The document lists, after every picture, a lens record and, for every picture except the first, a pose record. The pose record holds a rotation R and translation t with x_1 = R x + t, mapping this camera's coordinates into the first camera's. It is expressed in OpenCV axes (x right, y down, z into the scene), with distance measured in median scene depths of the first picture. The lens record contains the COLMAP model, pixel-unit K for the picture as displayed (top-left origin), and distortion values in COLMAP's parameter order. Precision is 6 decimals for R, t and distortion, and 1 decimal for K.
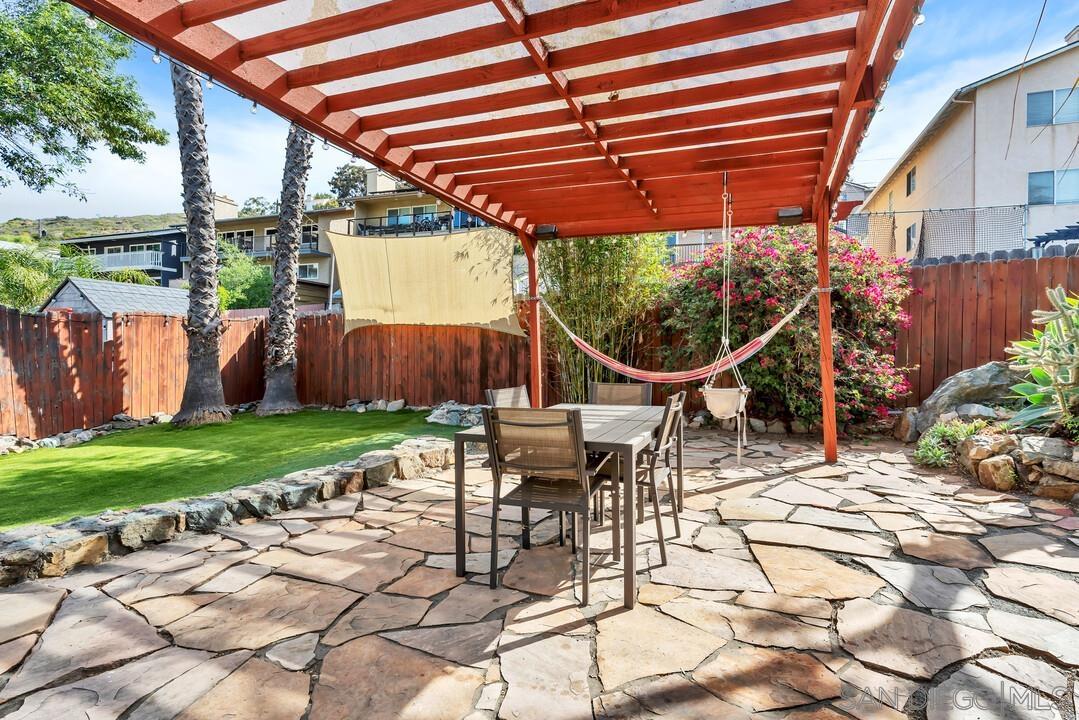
lens RADIAL K [[534.2, 0, 539.5], [0, 534.2, 360.0], [0, 0, 1]] dist [-0.001925, -0.000132]
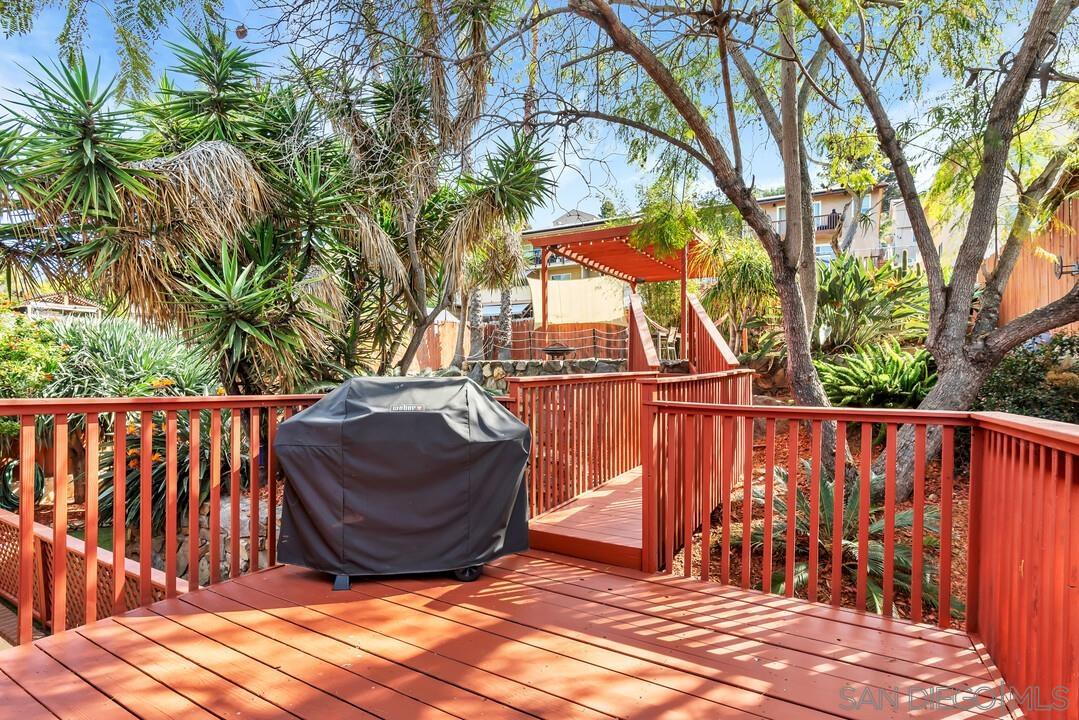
lens RADIAL K [[534.2, 0, 539.5], [0, 534.2, 360.0], [0, 0, 1]] dist [-0.001925, -0.000132]
pose [[0.986948, -0.014037, -0.160428, -0.039984], [0.007848, 0.999203, -0.039145, 0.163019], [0.160850, 0.037375, 0.986271, -1.089158]]
